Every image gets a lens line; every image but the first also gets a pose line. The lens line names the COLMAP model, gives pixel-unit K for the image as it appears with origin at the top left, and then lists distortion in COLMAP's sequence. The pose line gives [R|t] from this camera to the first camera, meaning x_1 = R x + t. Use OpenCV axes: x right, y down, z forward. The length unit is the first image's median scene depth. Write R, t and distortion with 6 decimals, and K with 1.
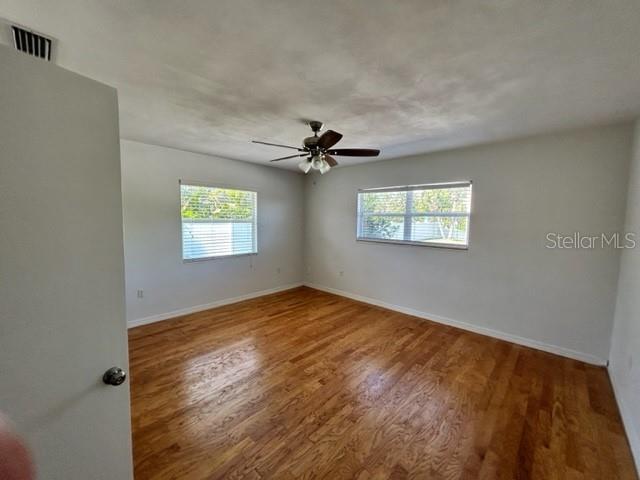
lens RADIAL K [[255.9, 0, 319.9], [0, 255.9, 240.5], [0, 0, 1]] dist [0.001467, -0.001186]
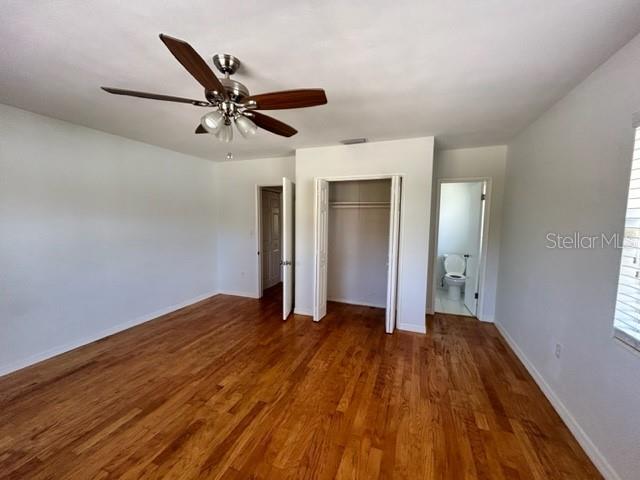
lens RADIAL K [[255.9, 0, 319.4], [0, 255.9, 239.5], [0, 0, 1]] dist [0.001467, -0.001186]
pose [[-0.924565, 0.009586, -0.380903, 0.017934], [-0.053485, 0.986520, 0.154652, -0.125962], [0.377251, 0.163358, -0.911590, 1.618506]]
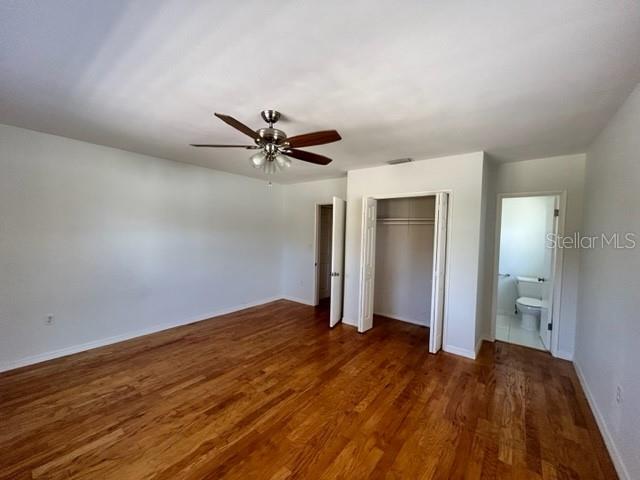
lens RADIAL K [[255.9, 0, 319.3], [0, 255.9, 240.2], [0, 0, 1]] dist [0.001467, -0.001186]
pose [[-0.995197, -0.034965, -0.091433, -0.100691], [-0.045278, 0.992532, 0.113268, -0.142675], [0.086790, 0.116864, -0.989348, 1.761600]]
